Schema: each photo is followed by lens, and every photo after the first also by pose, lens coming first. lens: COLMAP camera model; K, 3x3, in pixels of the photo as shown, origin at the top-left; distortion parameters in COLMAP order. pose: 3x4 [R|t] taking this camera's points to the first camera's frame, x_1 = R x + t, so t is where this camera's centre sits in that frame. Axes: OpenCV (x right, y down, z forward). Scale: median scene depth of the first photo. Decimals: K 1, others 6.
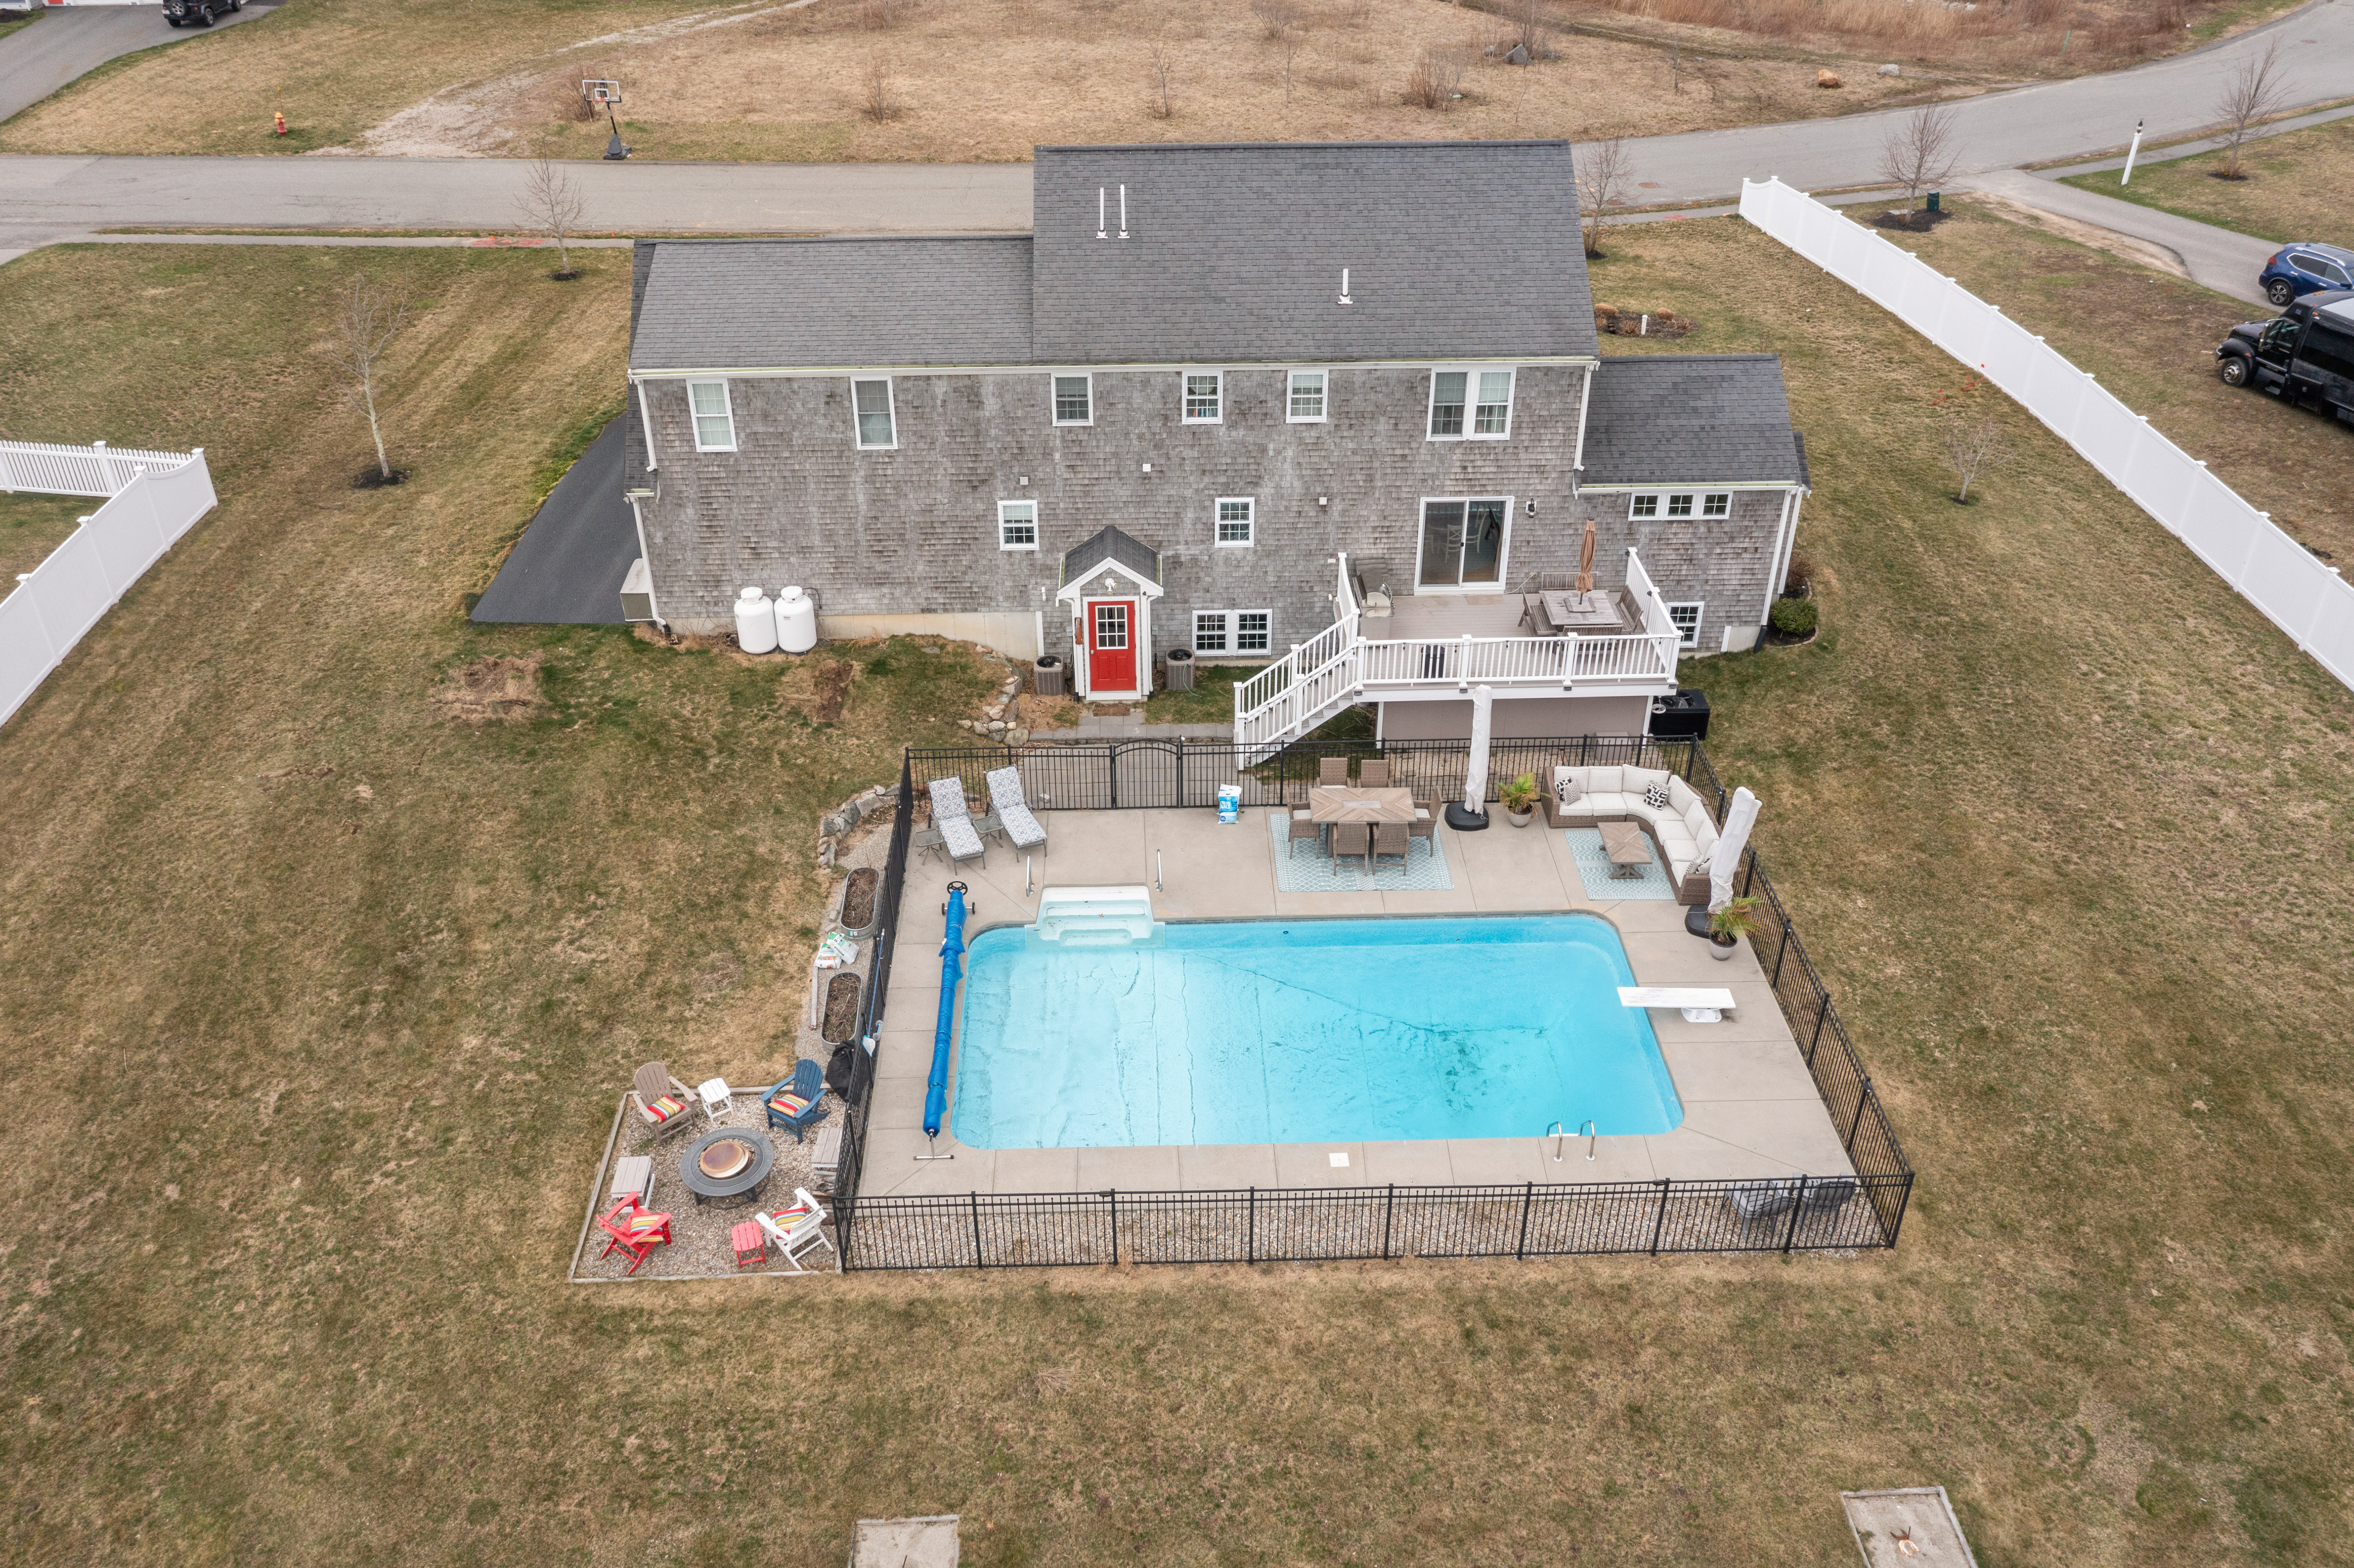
lens RADIAL K [[1901.3, 0, 1170.7], [0, 1901.3, 785.8], [0, 0, 1]] dist [-0.013918, -0.002508]
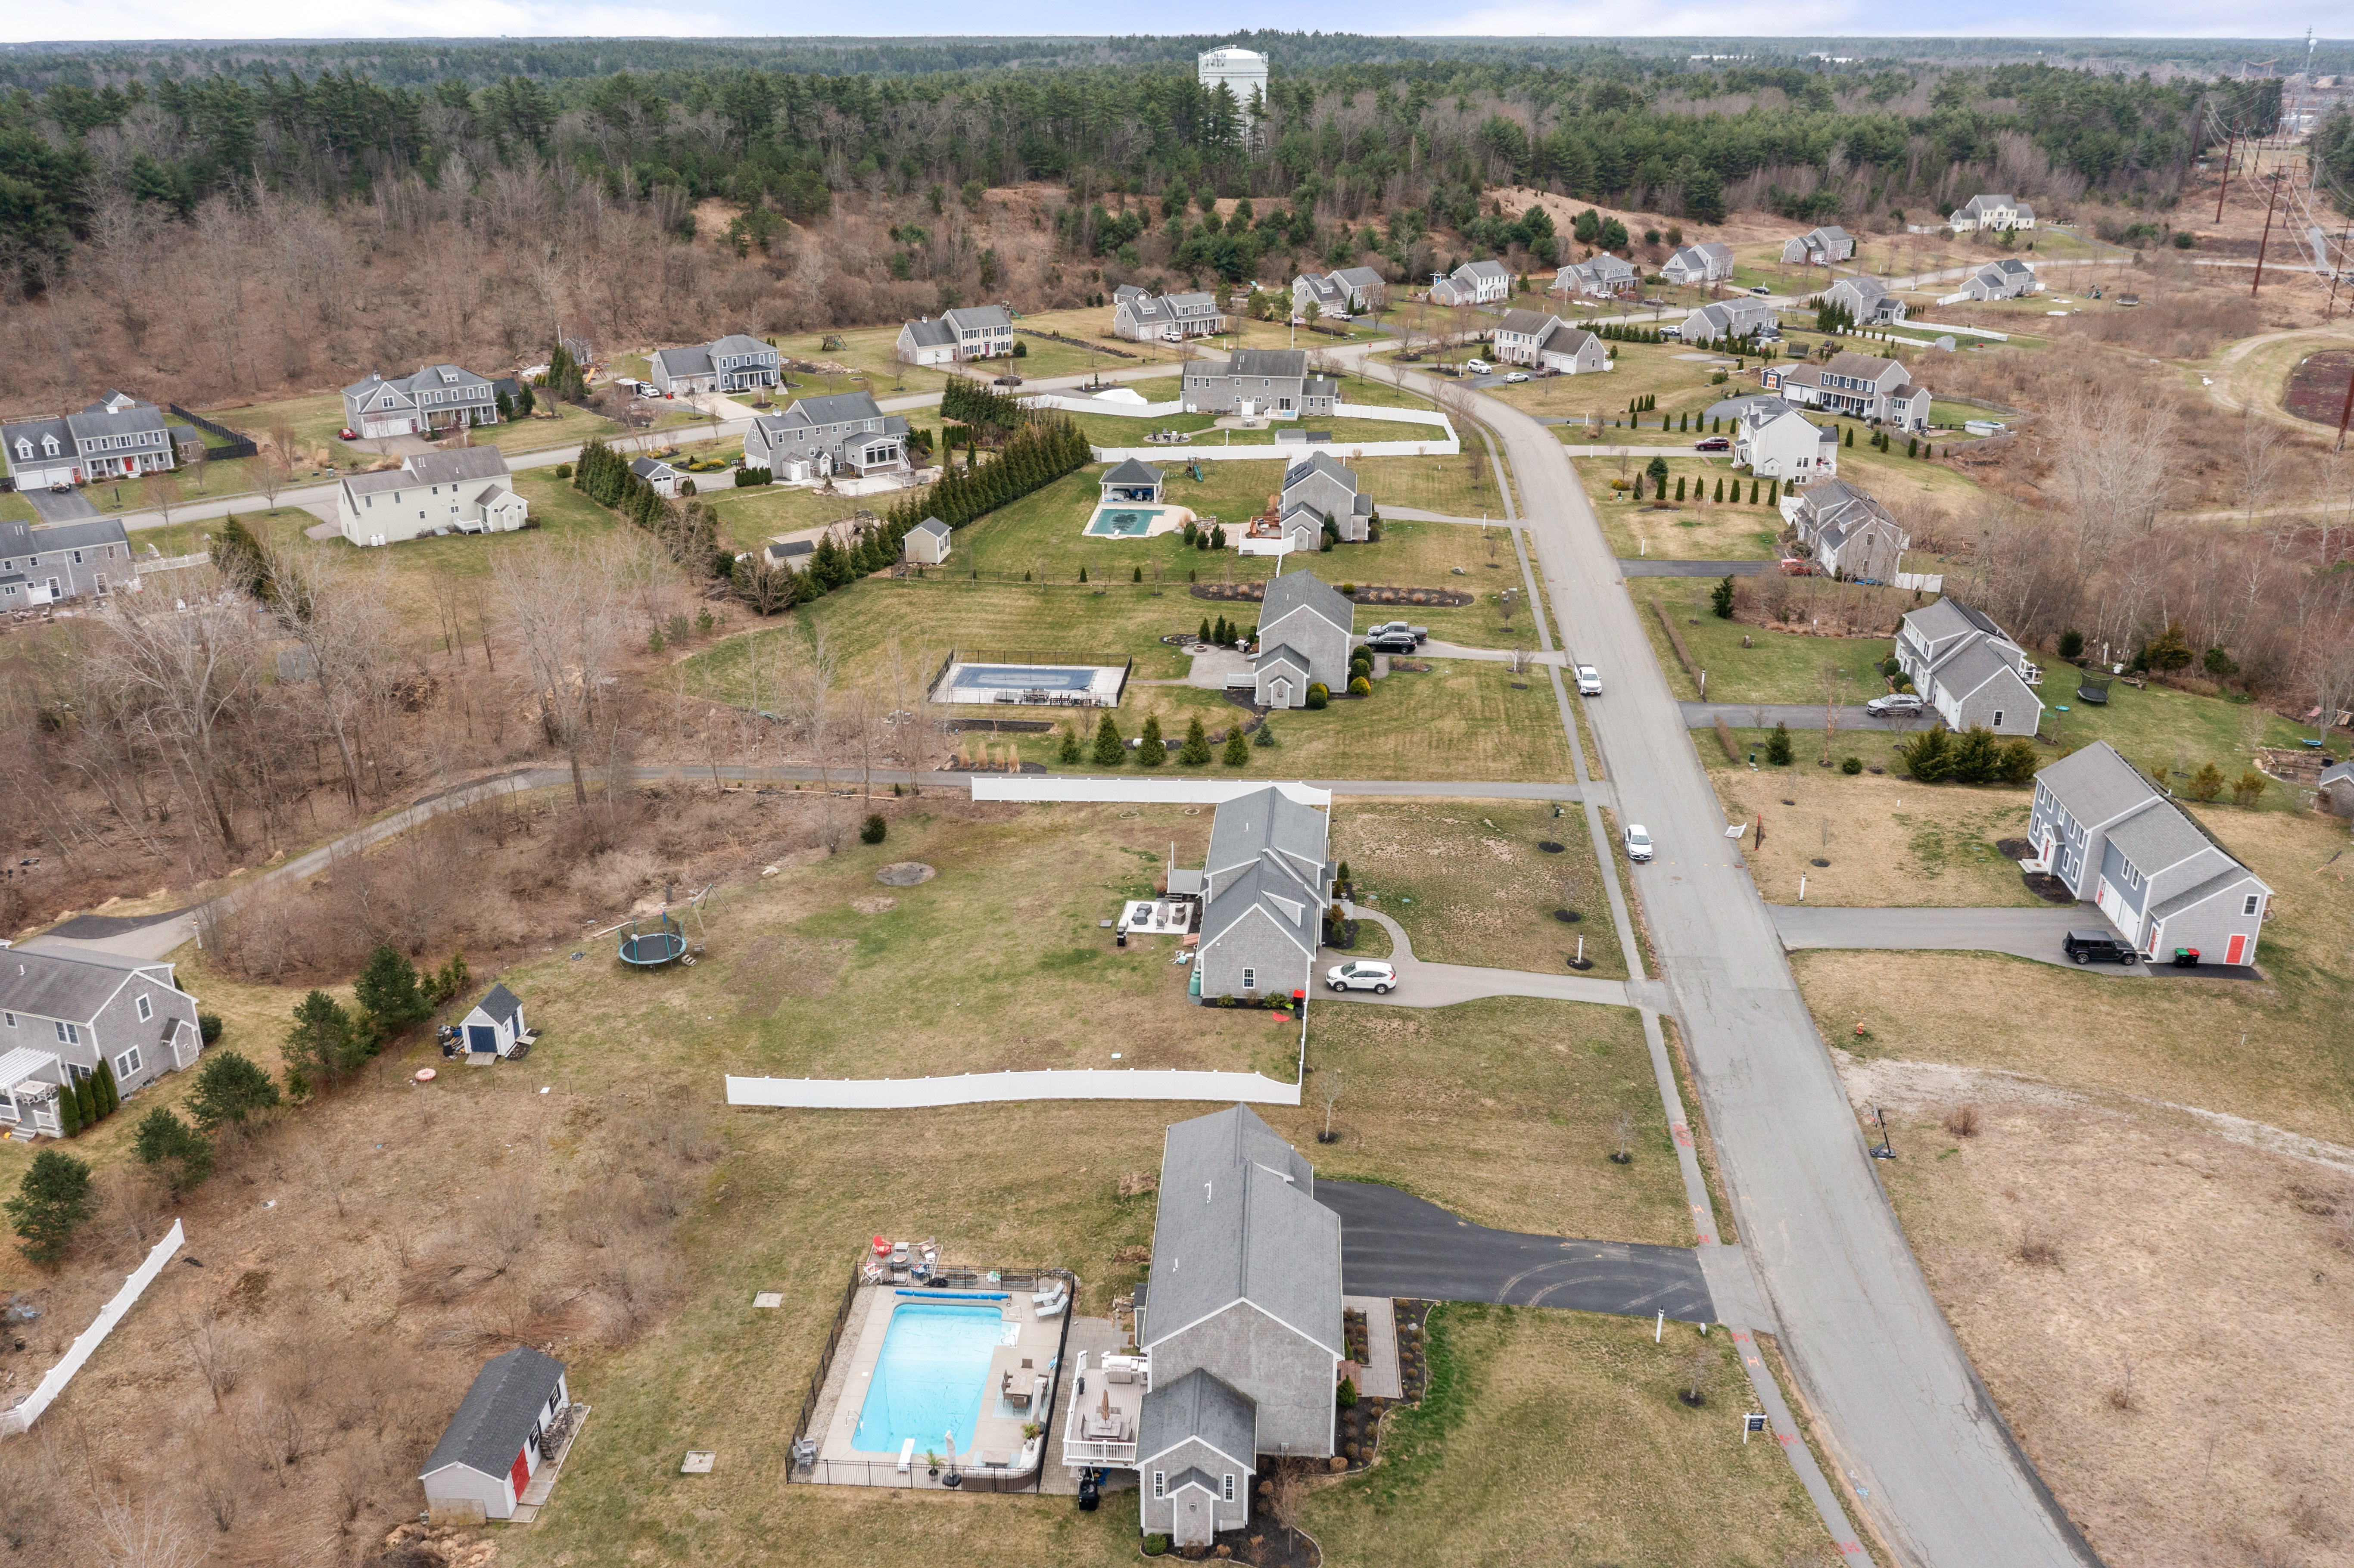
lens RADIAL K [[1901.3, 0, 1170.7], [0, 1901.3, 785.8], [0, 0, 1]] dist [-0.013918, -0.002508]
pose [[-0.092769, 0.376285, -0.921848, 2.074864], [-0.548846, 0.753157, 0.362660, -1.596888], [0.830760, 0.539597, 0.136653, 0.326744]]
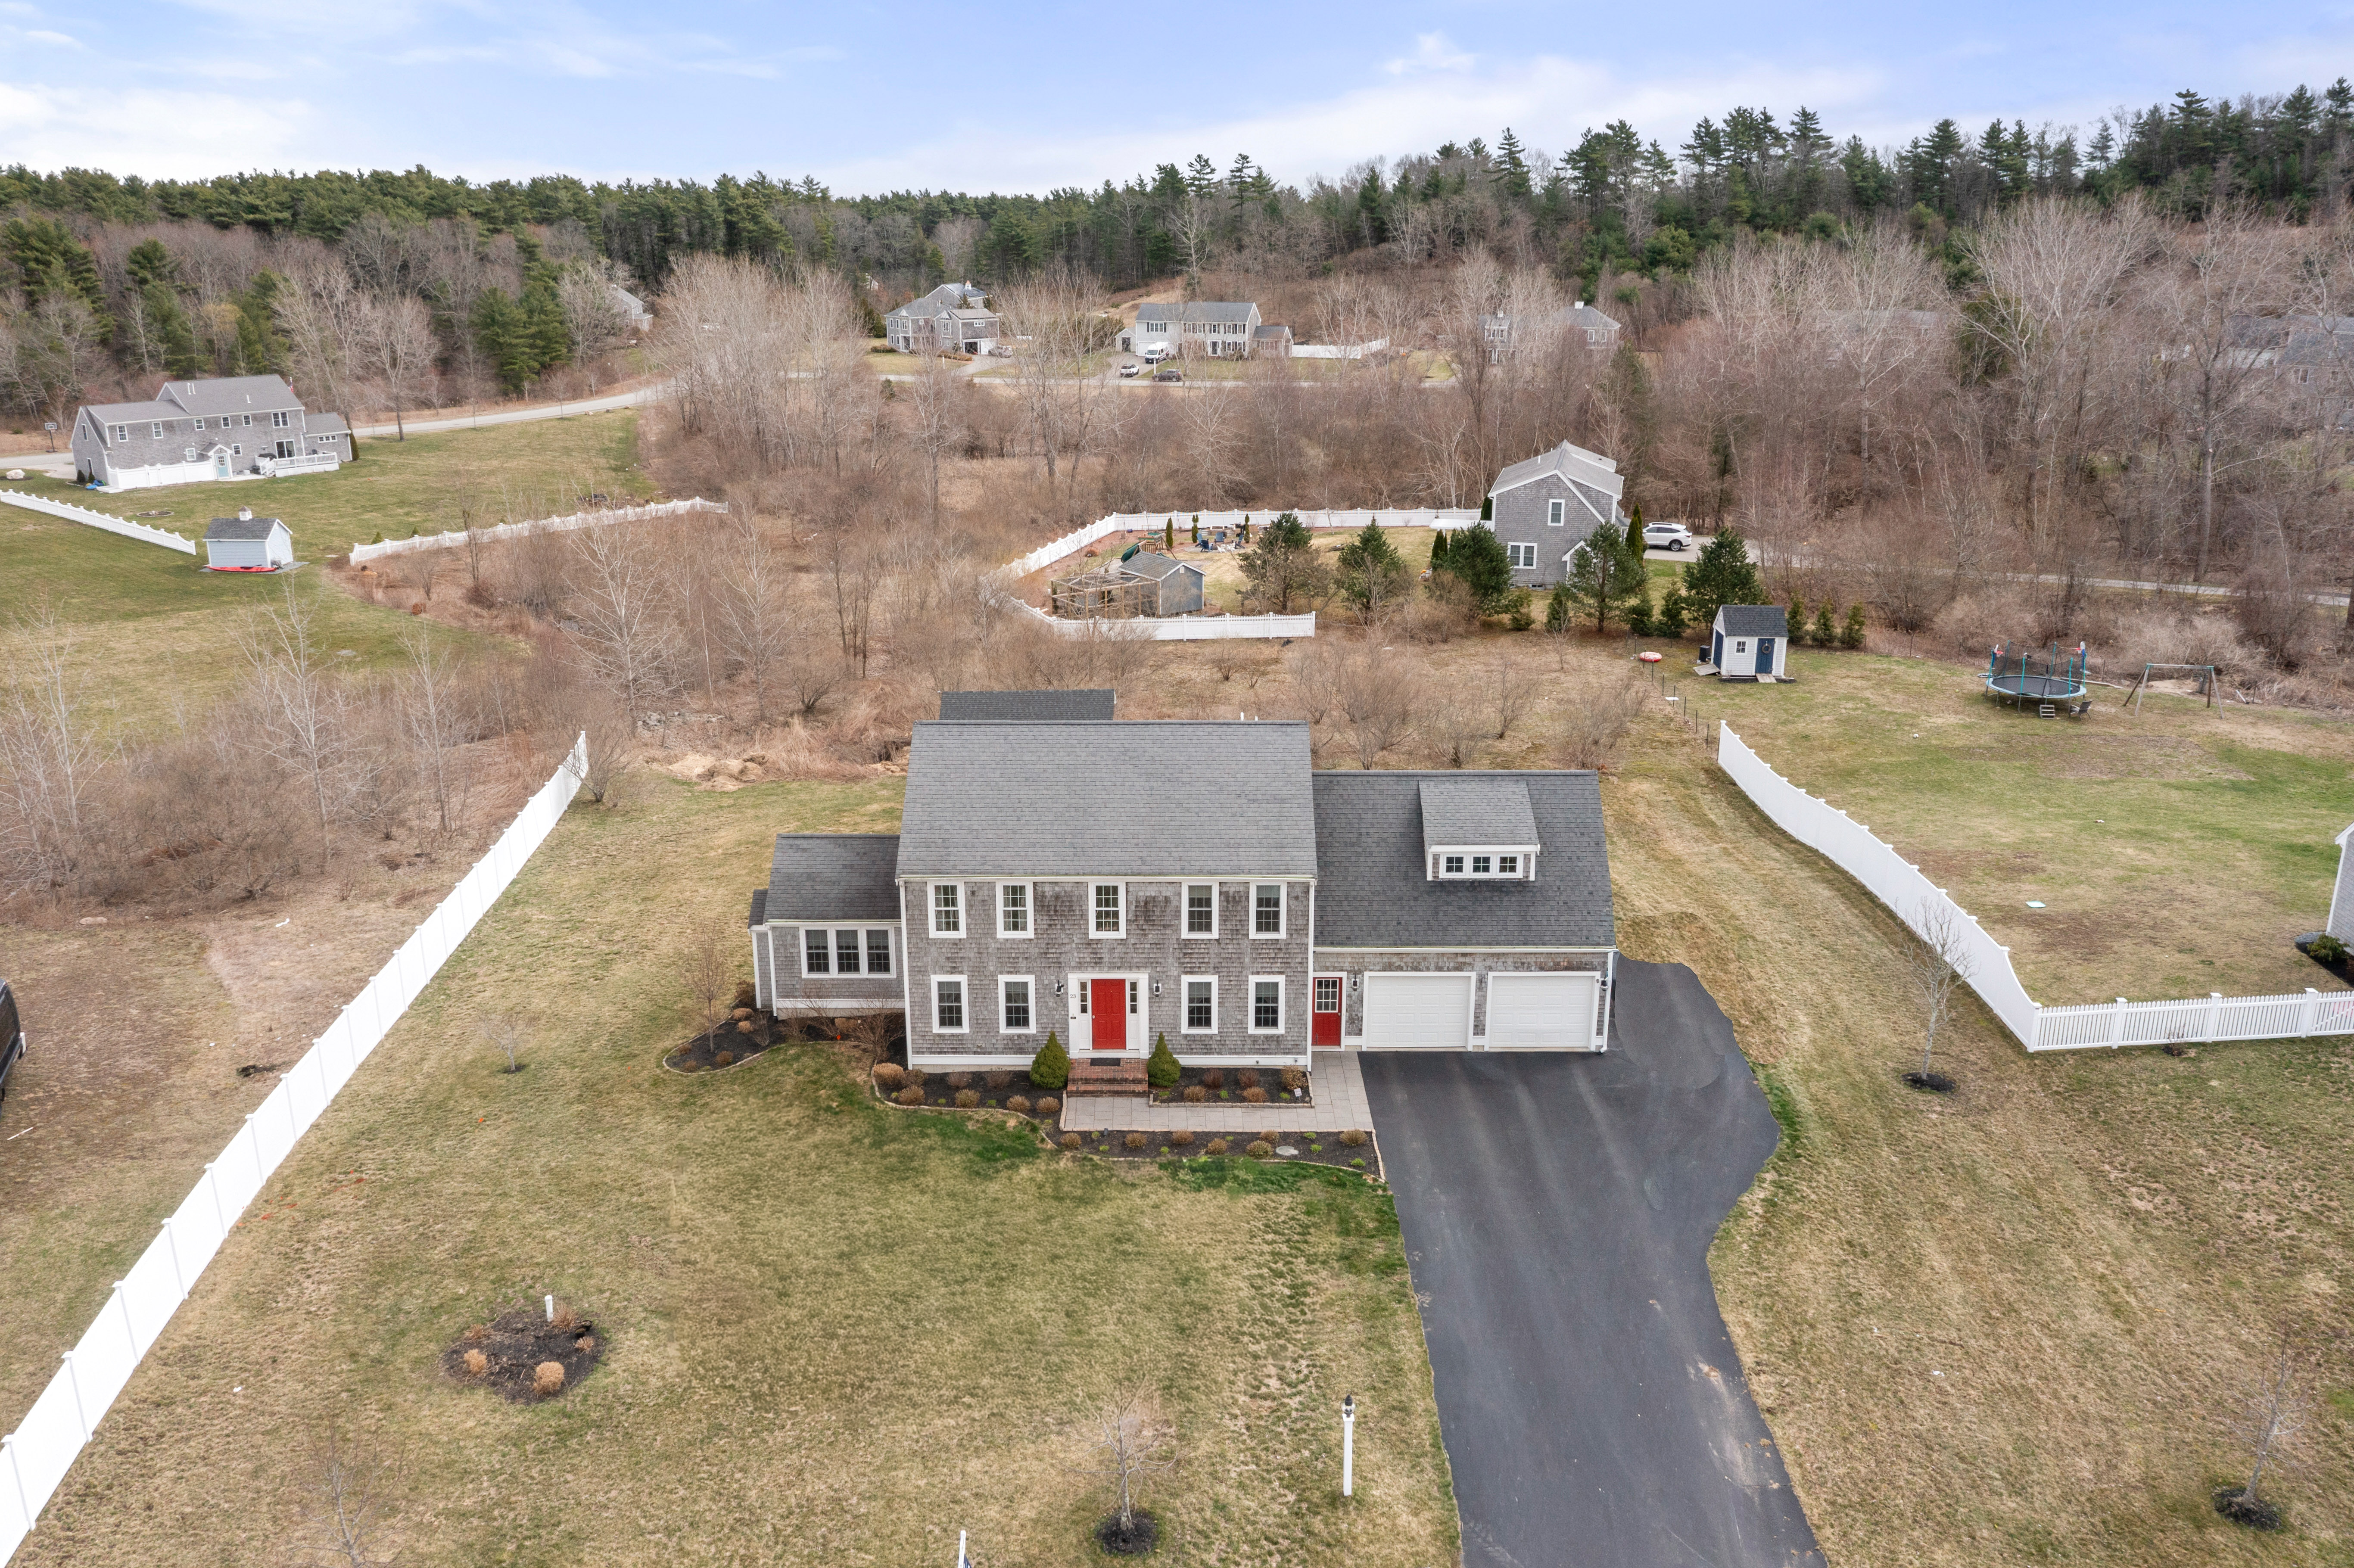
lens RADIAL K [[1901.3, 0, 1170.7], [0, 1901.3, 785.8], [0, 0, 1]] dist [-0.013918, -0.002508]
pose [[-0.999555, 0.002069, 0.029760, -0.034483], [0.024189, 0.640094, 0.767916, -1.429542], [-0.017460, 0.768294, -0.639859, 1.995692]]
